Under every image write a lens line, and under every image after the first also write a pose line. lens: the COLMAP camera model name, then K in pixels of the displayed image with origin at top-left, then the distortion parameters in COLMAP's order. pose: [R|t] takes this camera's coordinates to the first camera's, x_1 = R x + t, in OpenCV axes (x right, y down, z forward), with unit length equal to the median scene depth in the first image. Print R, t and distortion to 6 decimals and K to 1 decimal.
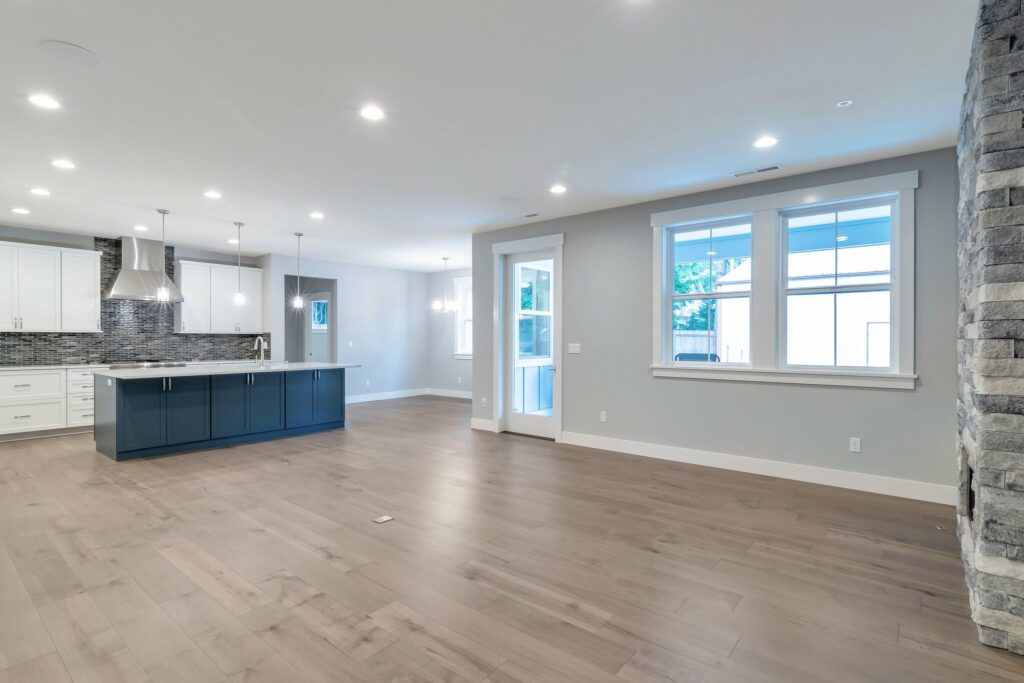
lens RADIAL K [[502.5, 0, 501.8], [0, 502.5, 340.2], [0, 0, 1]] dist [0.000633, 0.000237]
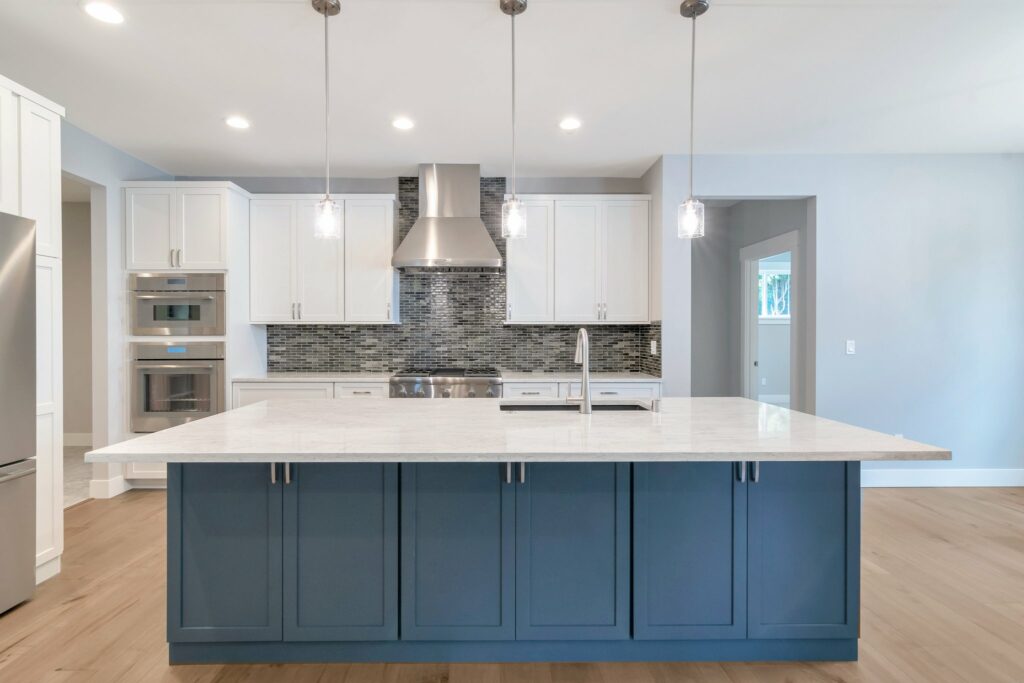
lens RADIAL K [[502.5, 0, 499.0], [0, 502.5, 334.2], [0, 0, 1]] dist [0.000633, 0.000237]
pose [[0.652662, 0.004979, -0.757633, -0.234428], [-0.001178, 0.999984, 0.005557, -0.006585], [0.757648, -0.002734, 0.652657, 0.676799]]
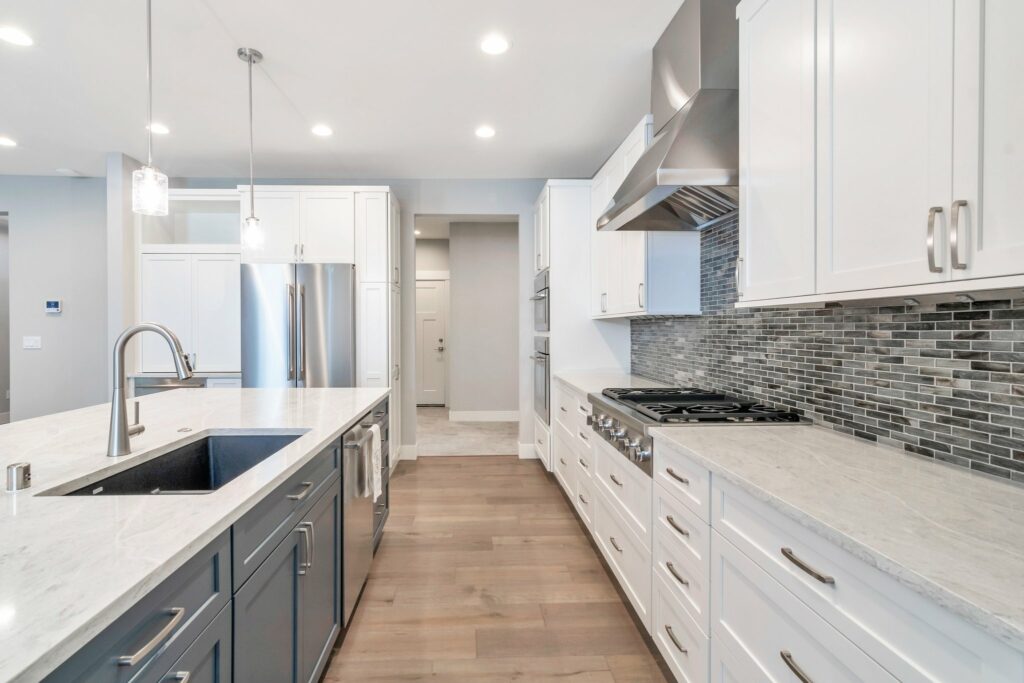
lens RADIAL K [[502.5, 0, 480.1], [0, 502.5, 332.8], [0, 0, 1]] dist [0.000633, 0.000237]
pose [[-0.746475, 0.010255, -0.665334, -0.417391], [0.005258, 0.999941, 0.009514, -0.005797], [0.665392, 0.003603, -0.746485, 1.185146]]
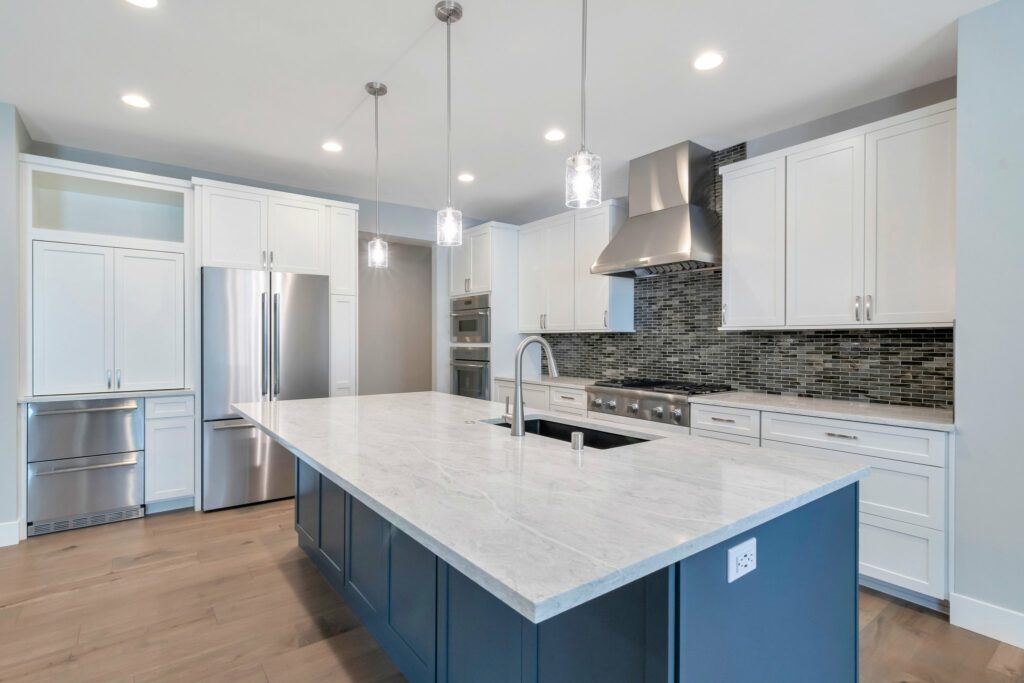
lens RADIAL K [[502.5, 0, 488.8], [0, 502.5, 341.3], [0, 0, 1]] dist [0.000633, 0.000237]
pose [[-0.241038, 0.005752, -0.970499, -0.168140], [0.000131, 0.999983, 0.005895, -0.007771], [0.970516, 0.001293, -0.241034, 0.980182]]
